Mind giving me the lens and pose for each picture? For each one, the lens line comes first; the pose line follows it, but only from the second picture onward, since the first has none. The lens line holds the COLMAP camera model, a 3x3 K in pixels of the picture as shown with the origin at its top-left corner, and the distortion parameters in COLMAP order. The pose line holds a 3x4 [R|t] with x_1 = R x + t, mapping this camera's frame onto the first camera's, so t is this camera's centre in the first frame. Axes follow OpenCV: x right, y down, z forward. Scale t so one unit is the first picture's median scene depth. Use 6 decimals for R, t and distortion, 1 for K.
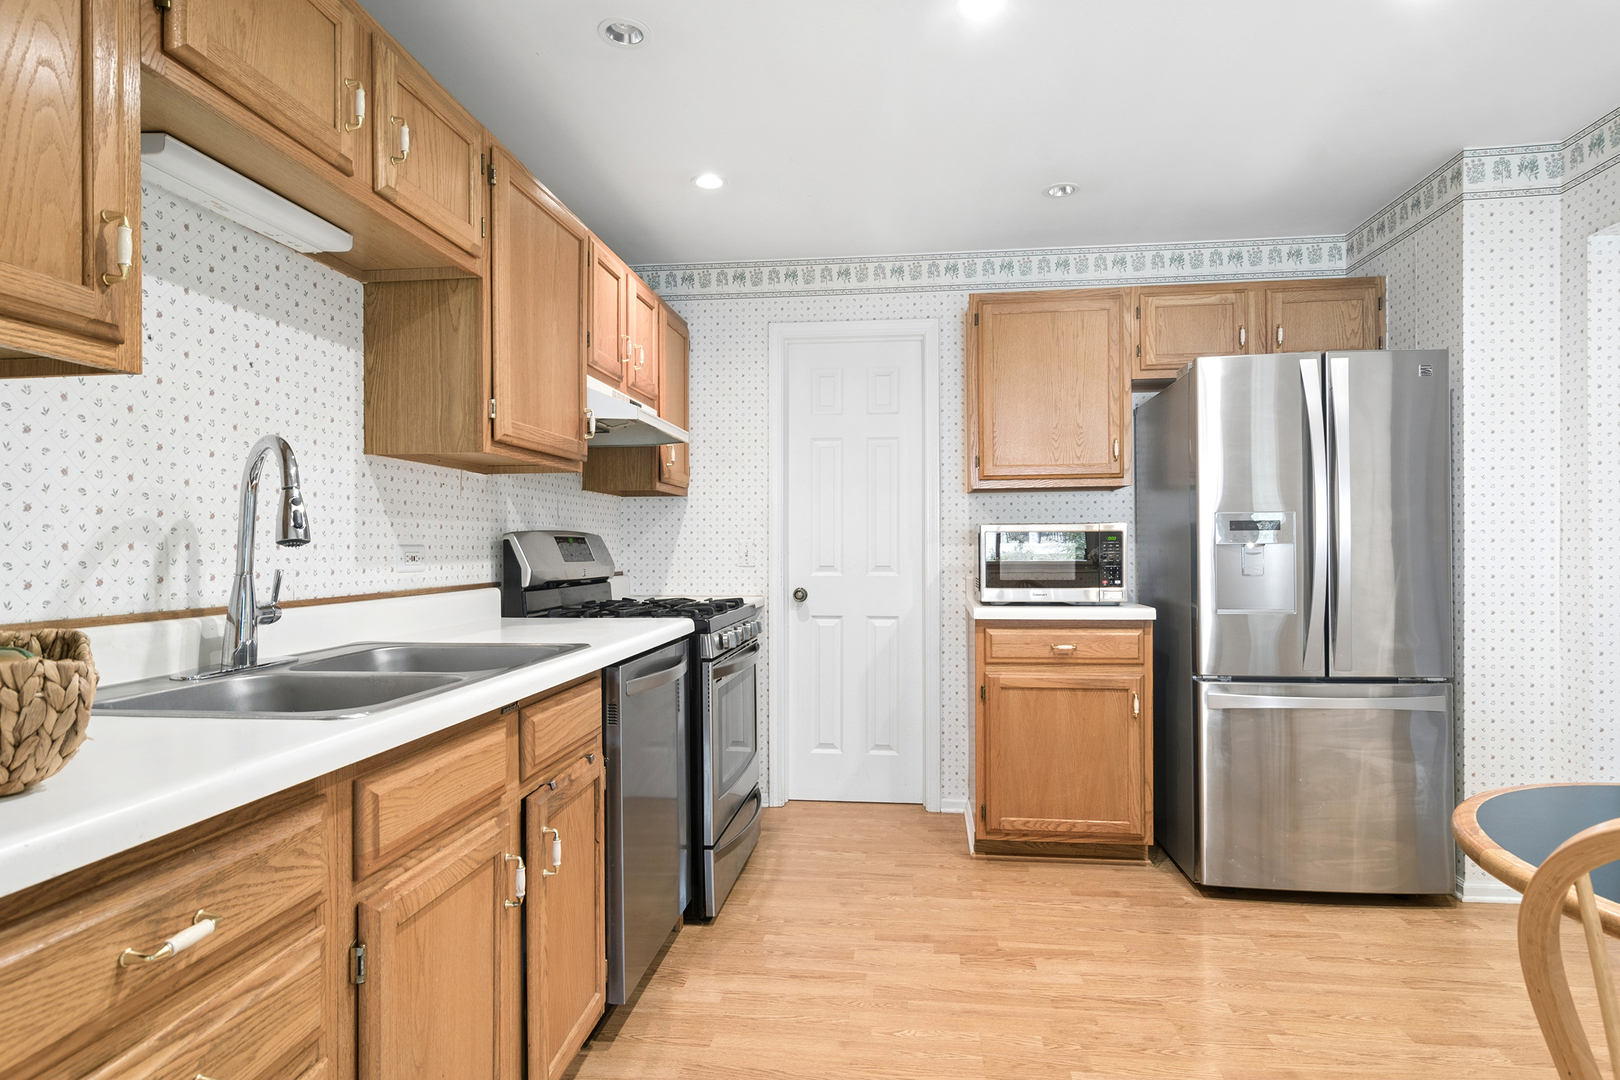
lens RADIAL K [[877.9, 0, 816.2], [0, 877.9, 552.6], [0, 0, 1]] dist [0.000352, 0.001373]
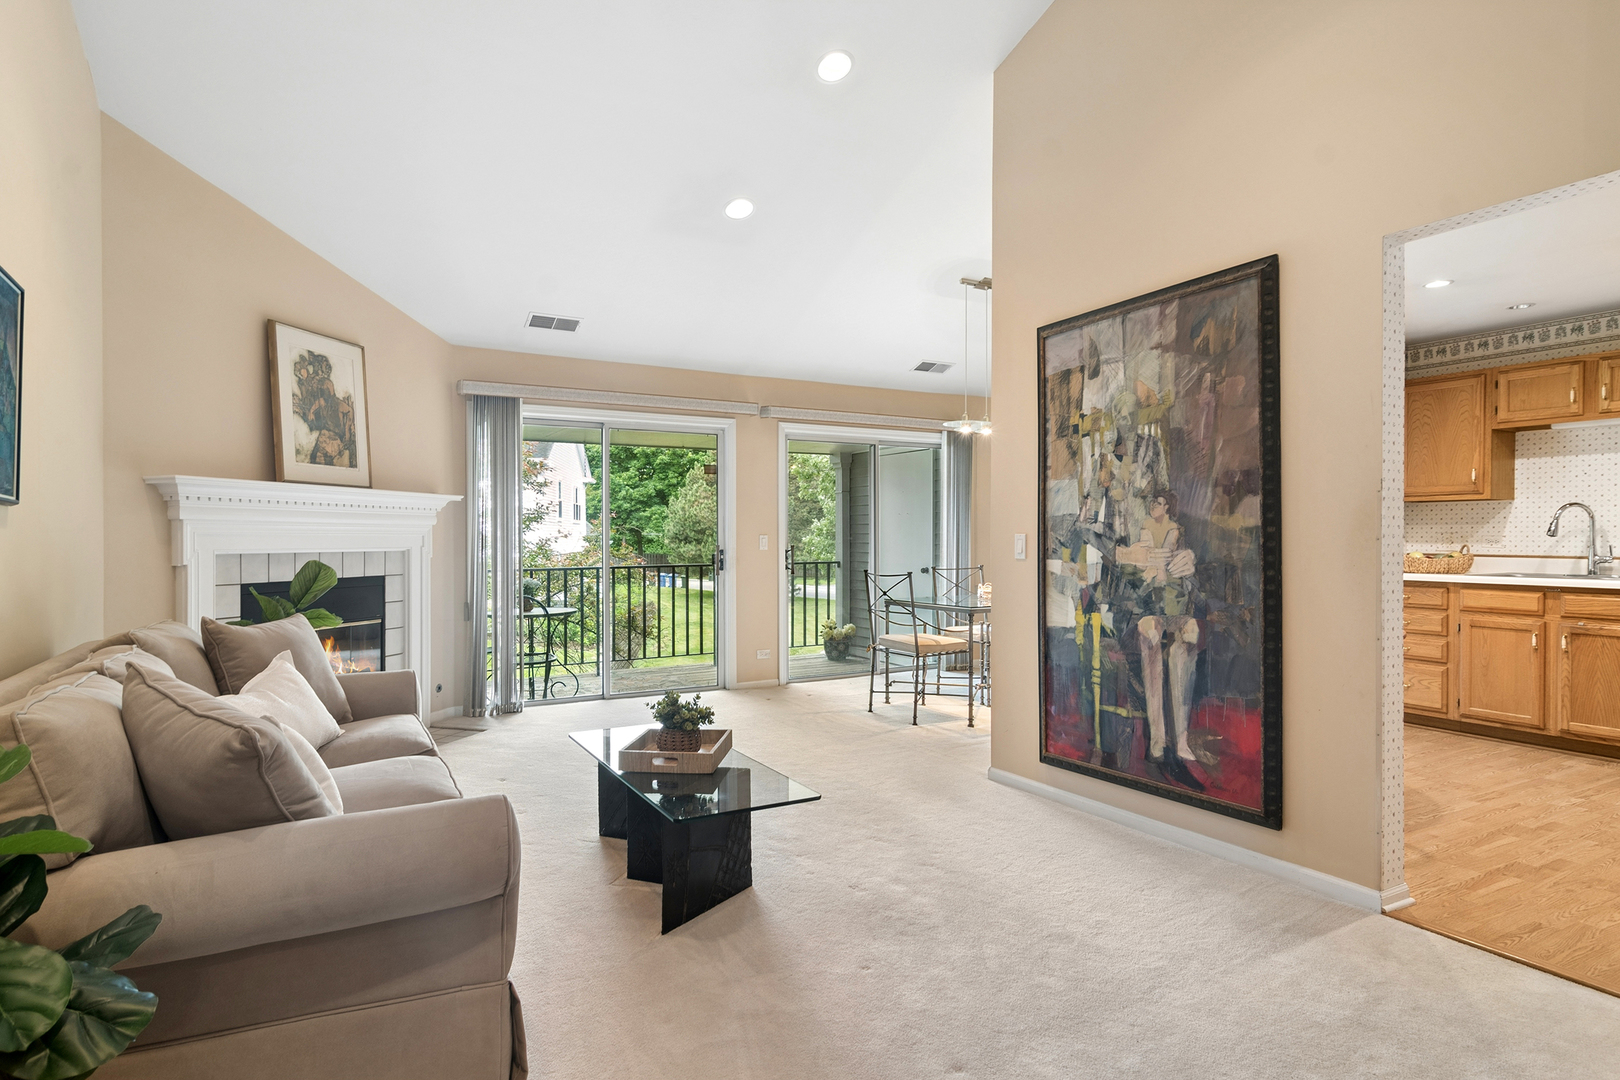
lens RADIAL K [[877.9, 0, 813.8], [0, 877.9, 545.6], [0, 0, 1]] dist [0.000352, 0.001373]
pose [[-0.804356, 0.012213, -0.594022, 1.778556], [0.001818, 0.999835, 0.018096, -0.019198], [0.594145, 0.013476, -0.804245, 0.973767]]
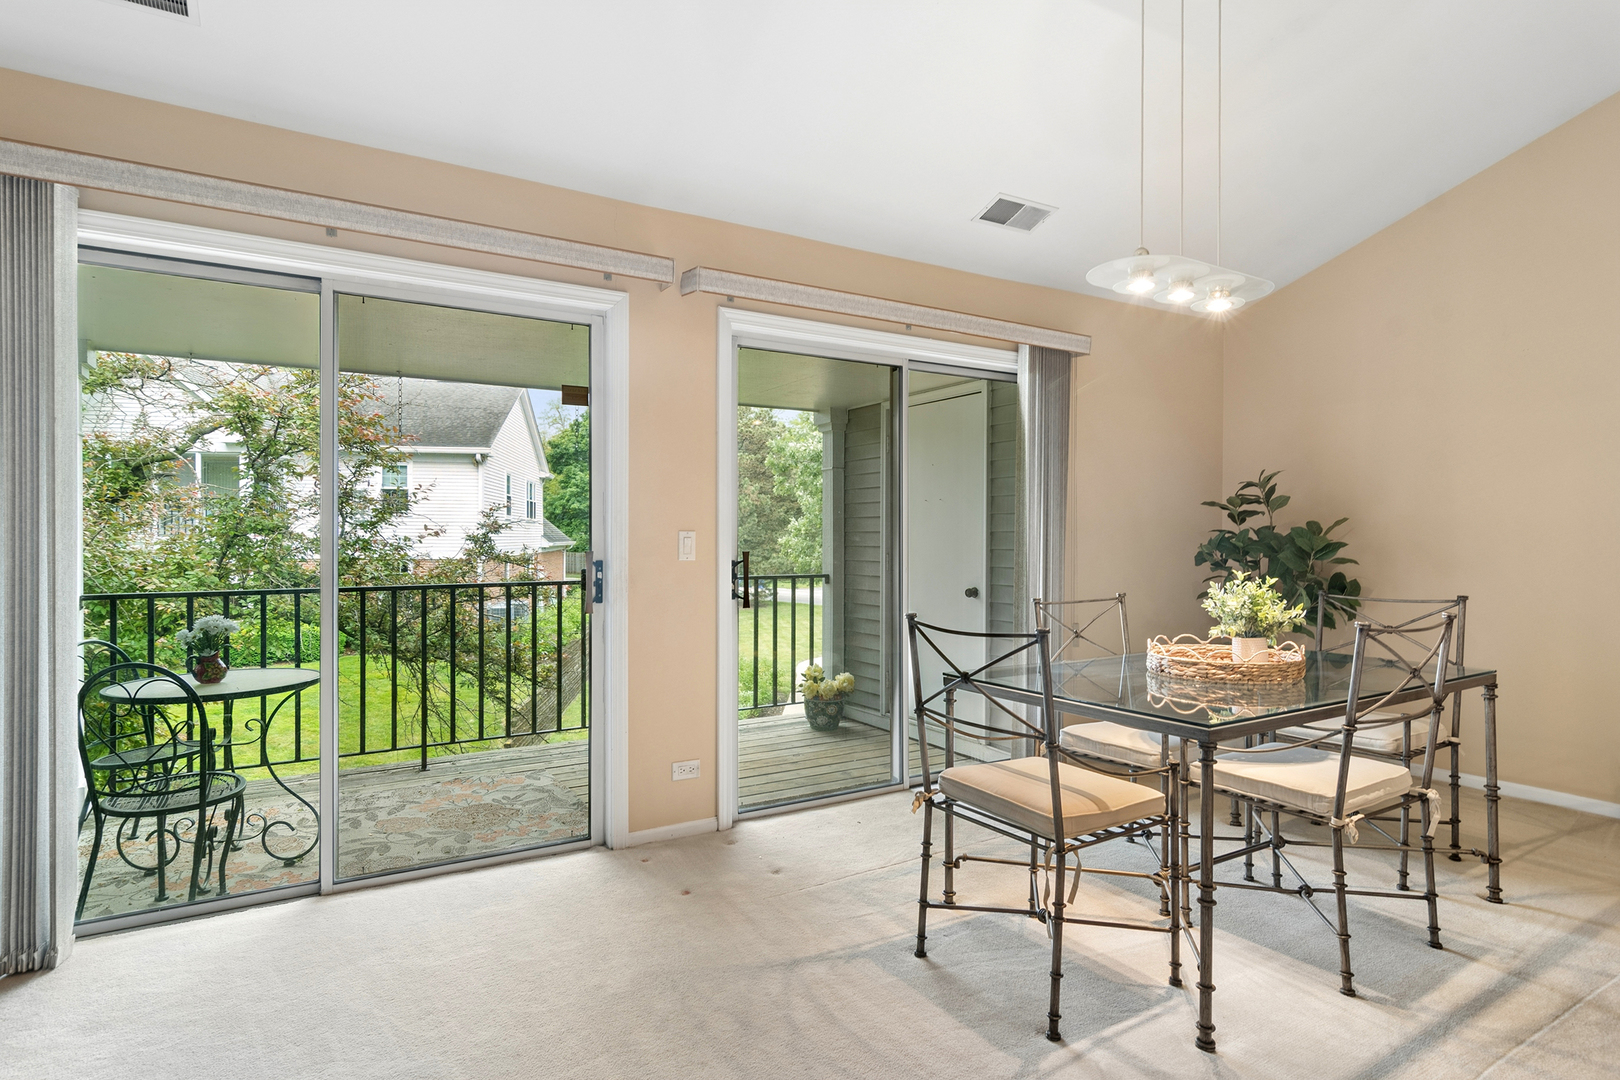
lens RADIAL K [[877.9, 0, 809.5], [0, 877.9, 541.2], [0, 0, 1]] dist [0.000352, 0.001373]
pose [[-0.791954, 0.005141, -0.610560, 1.100376], [-0.002015, 0.999937, 0.011034, -0.005404], [0.610578, 0.009969, -0.791893, 0.063414]]
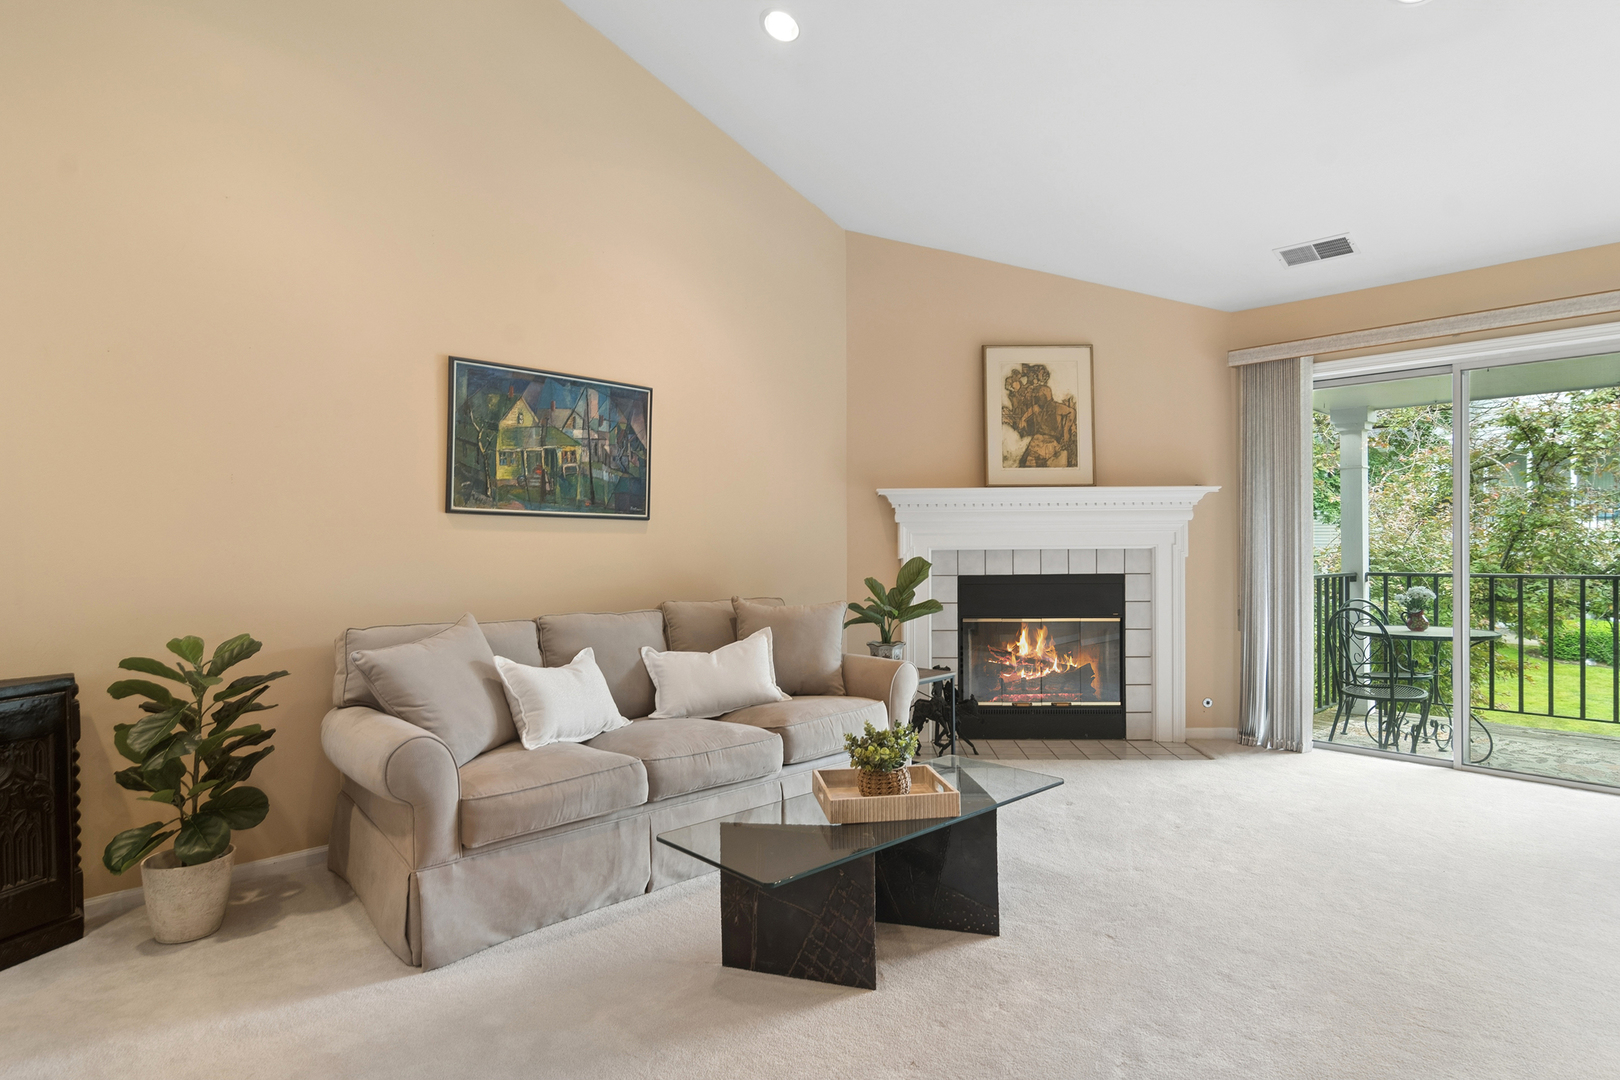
lens RADIAL K [[877.9, 0, 813.1], [0, 877.9, 543.4], [0, 0, 1]] dist [0.000352, 0.001373]
pose [[-0.765347, 0.007463, 0.643574, 0.821563], [0.017308, 0.999810, 0.008989, -0.013875], [-0.643385, 0.018019, -0.765331, 0.757148]]
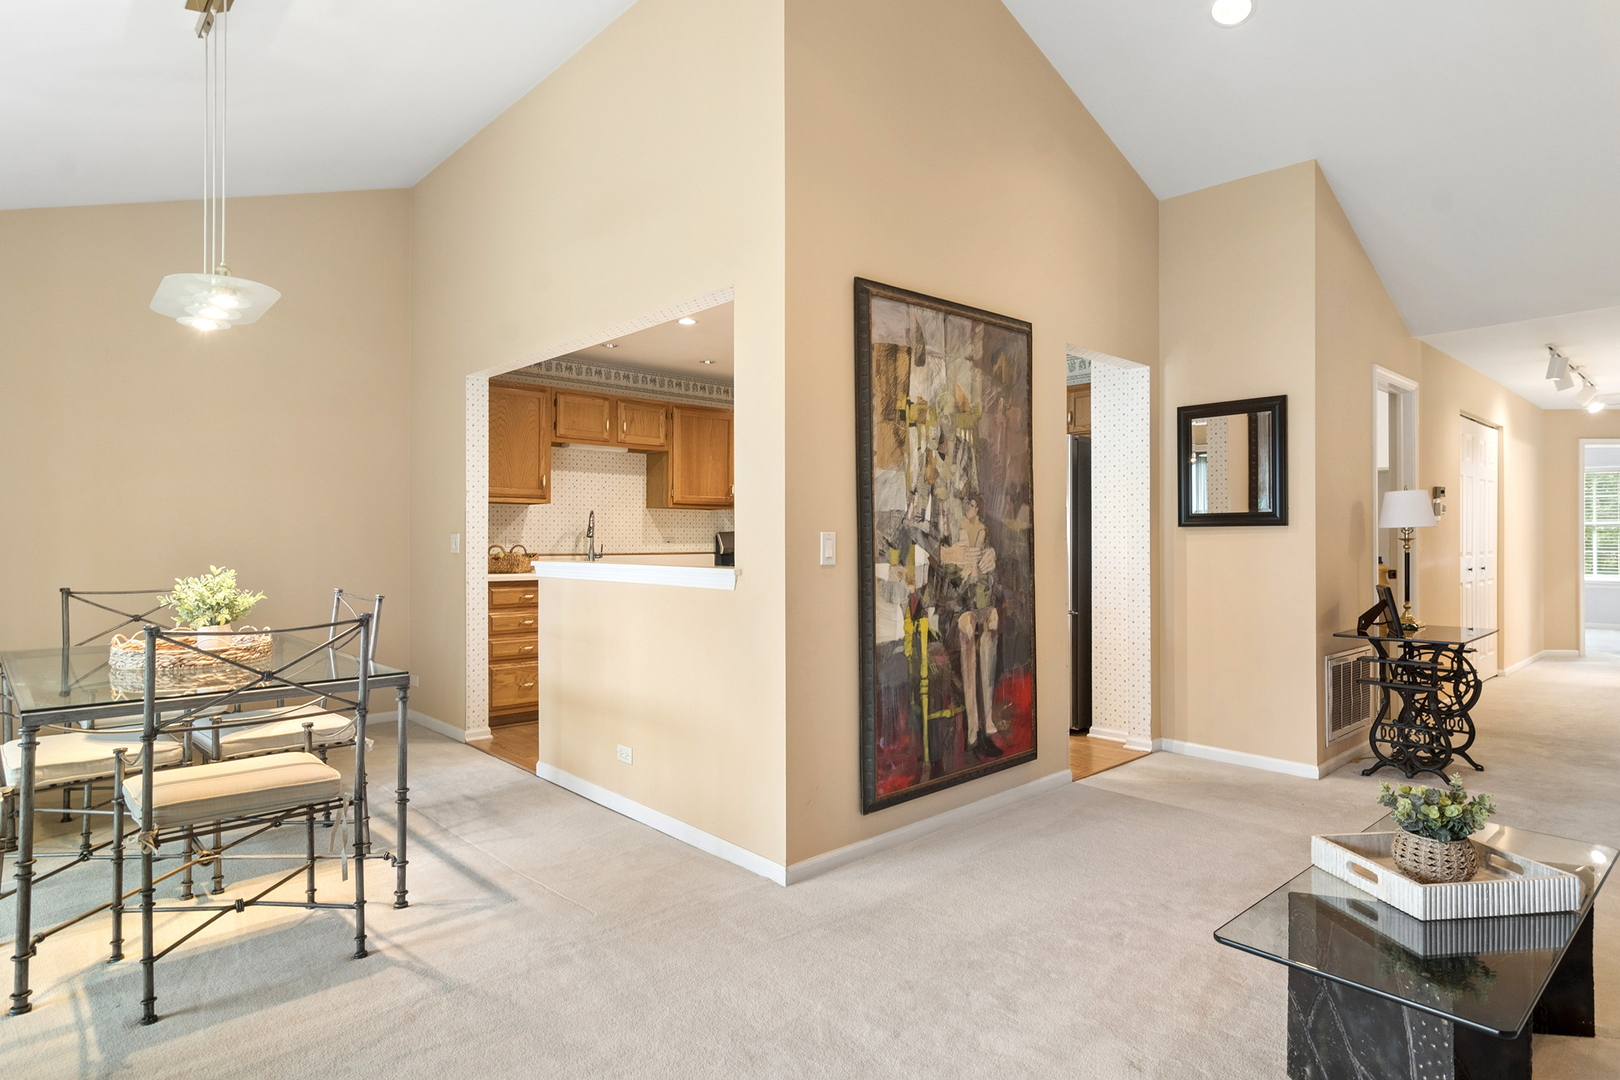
lens RADIAL K [[877.9, 0, 809.9], [0, 877.9, 532.8], [0, 0, 1]] dist [0.000352, 0.001373]
pose [[0.760269, 0.001737, -0.649606, 1.374257], [-0.009852, 0.999912, -0.008856, -0.001992], [0.649534, 0.013133, 0.760220, -0.700484]]
